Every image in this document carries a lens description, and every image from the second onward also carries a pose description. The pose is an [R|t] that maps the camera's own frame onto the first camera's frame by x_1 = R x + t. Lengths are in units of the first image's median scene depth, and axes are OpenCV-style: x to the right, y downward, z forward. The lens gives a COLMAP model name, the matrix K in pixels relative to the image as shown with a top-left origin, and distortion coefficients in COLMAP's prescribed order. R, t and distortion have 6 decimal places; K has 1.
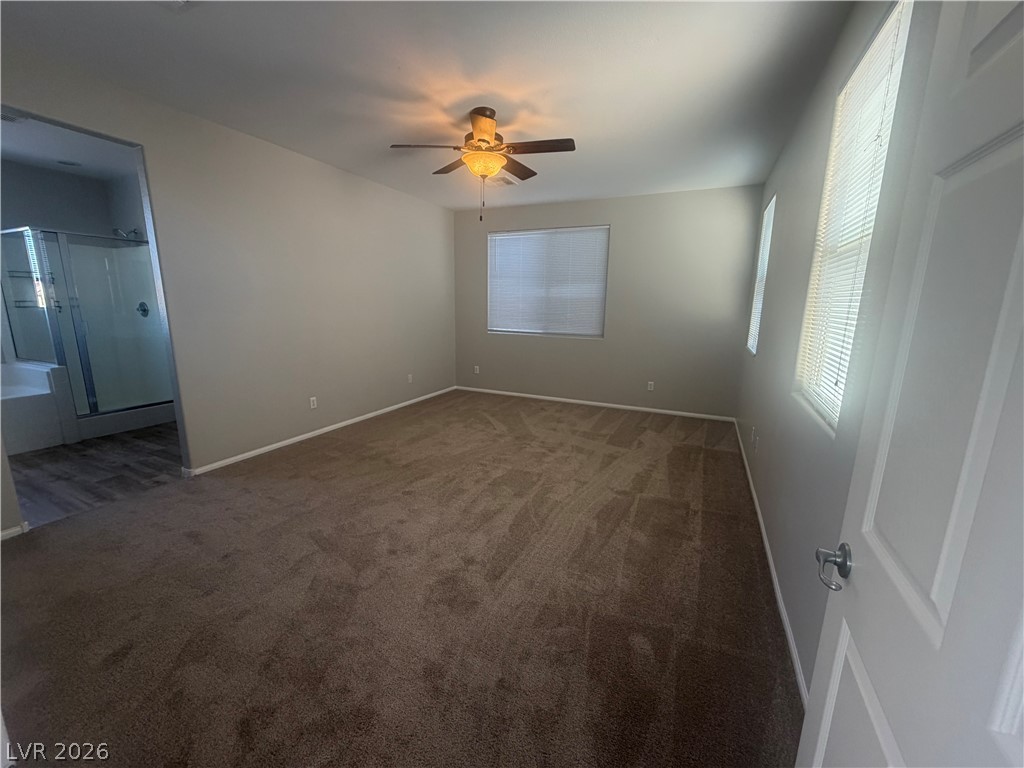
lens RADIAL K [[407.9, 0, 509.7], [0, 407.9, 385.0], [0, 0, 1]] dist [0.000144, -0.000217]
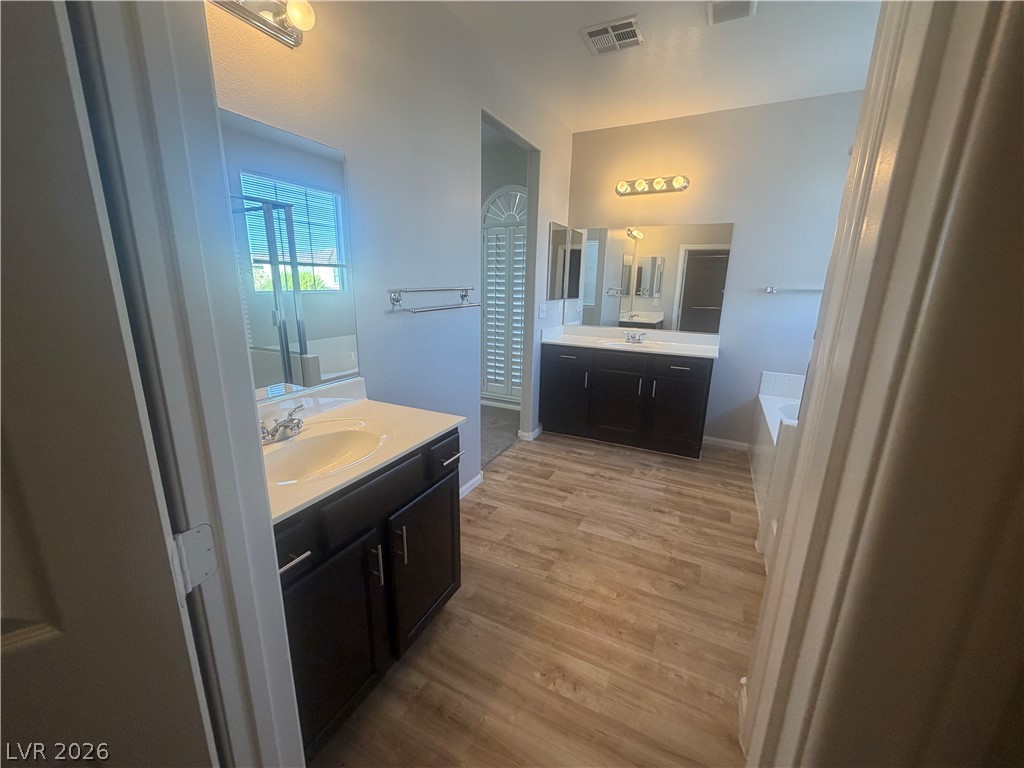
lens RADIAL K [[409.6, 0, 508.5], [0, 409.6, 384.0], [0, 0, 1]] dist [0.000061, -0.000192]
pose [[-0.998879, -0.039949, 0.025376, -0.711788], [-0.025123, 0.901984, 0.431038, -0.297409], [-0.040108, 0.429918, -0.901977, 1.406892]]
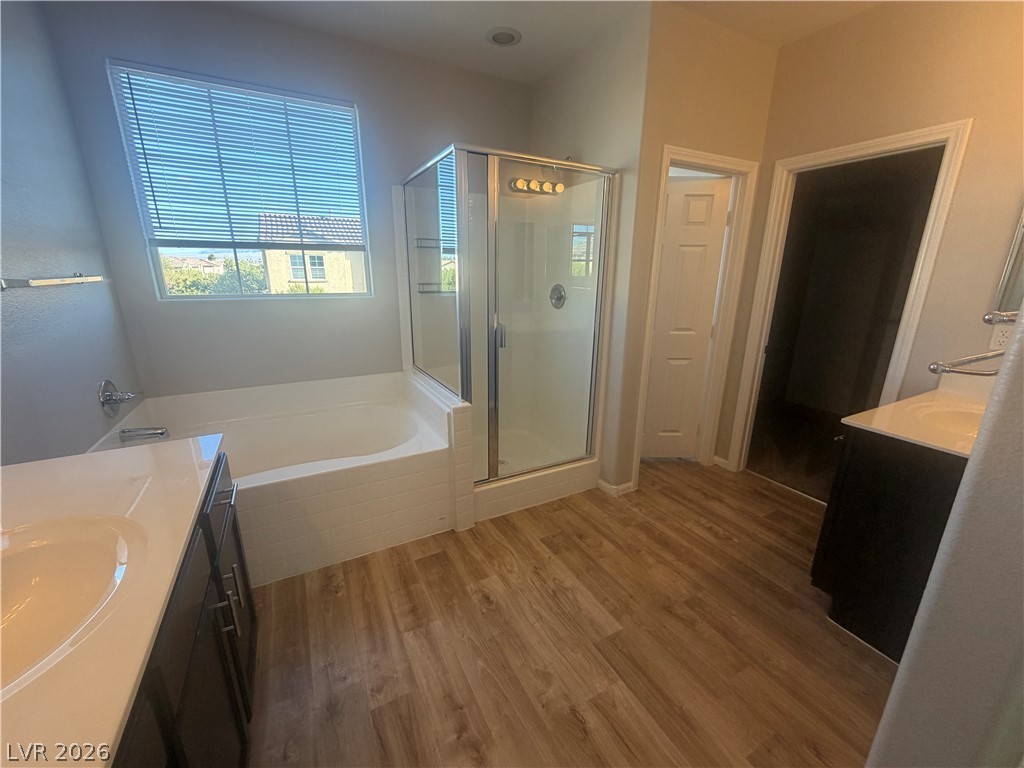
lens RADIAL K [[407.9, 0, 509.7], [0, 407.9, 385.0], [0, 0, 1]] dist [0.000144, -0.000217]
pose [[0.800043, 0.149358, -0.581054, -0.693940], [-0.113380, 0.988704, 0.098032, -0.126329], [0.589132, -0.012550, 0.807939, 0.554055]]
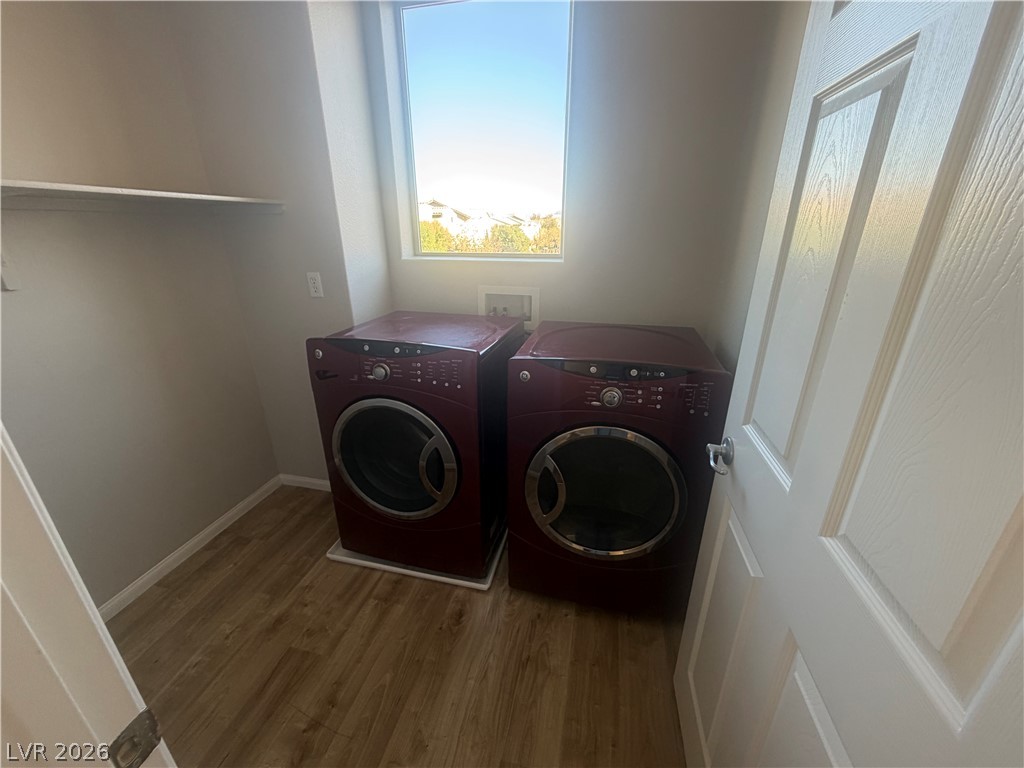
lens RADIAL K [[407.9, 0, 509.7], [0, 407.9, 385.0], [0, 0, 1]] dist [0.000144, -0.000217]
pose [[0.198542, 0.351294, -0.914972, -0.651618], [-0.187603, 0.929917, 0.316323, -0.183444], [0.961970, 0.108848, 0.250531, 0.826288]]
